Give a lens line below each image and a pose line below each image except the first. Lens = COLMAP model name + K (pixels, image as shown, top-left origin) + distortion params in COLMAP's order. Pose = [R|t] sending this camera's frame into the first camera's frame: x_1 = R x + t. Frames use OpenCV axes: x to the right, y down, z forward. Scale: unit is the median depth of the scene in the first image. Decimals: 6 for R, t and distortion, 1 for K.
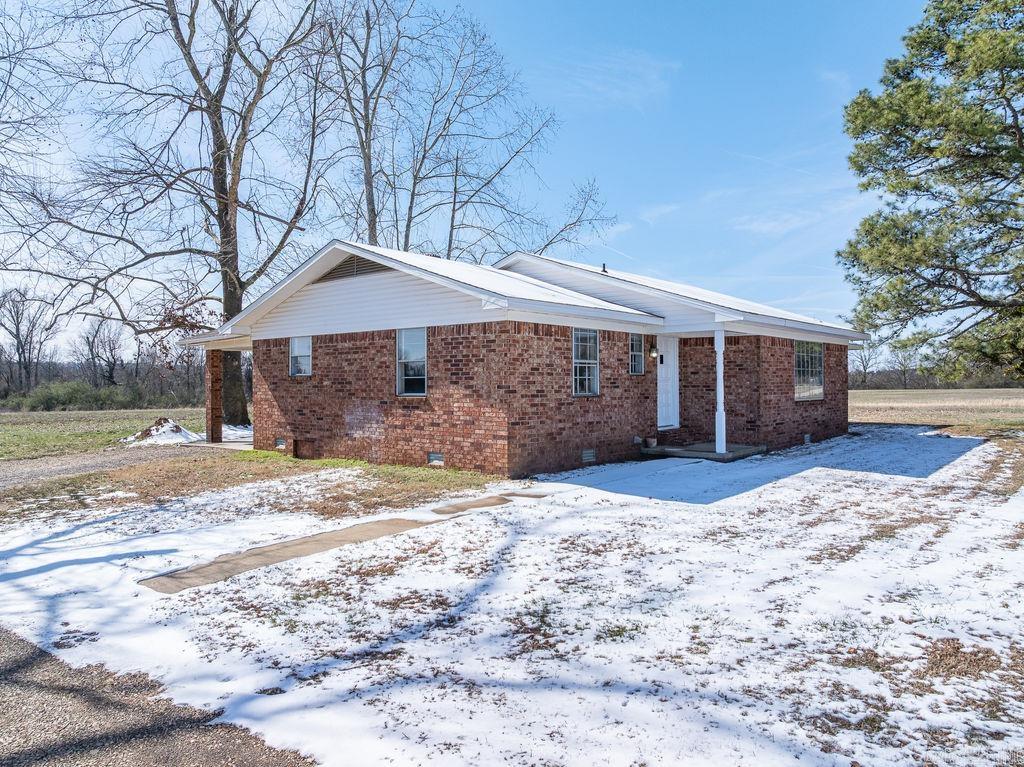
lens RADIAL K [[720.7, 0, 515.8], [0, 720.7, 382.6], [0, 0, 1]] dist [-0.040689, 0.003098]
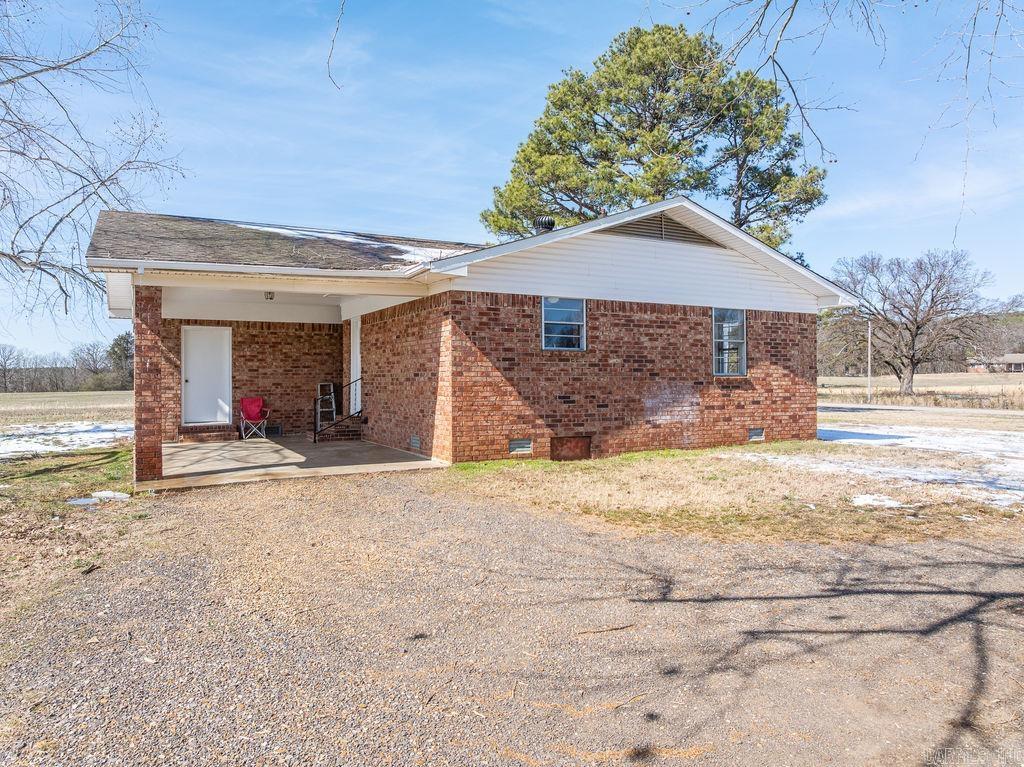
lens RADIAL K [[720.7, 0, 513.7], [0, 720.7, 385.7], [0, 0, 1]] dist [-0.040689, 0.003098]
pose [[0.373263, 0.000183, 0.927726, -0.997468], [0.002077, 0.999997, -0.001033, 0.027582], [-0.927723, 0.002312, 0.373261, 0.759699]]
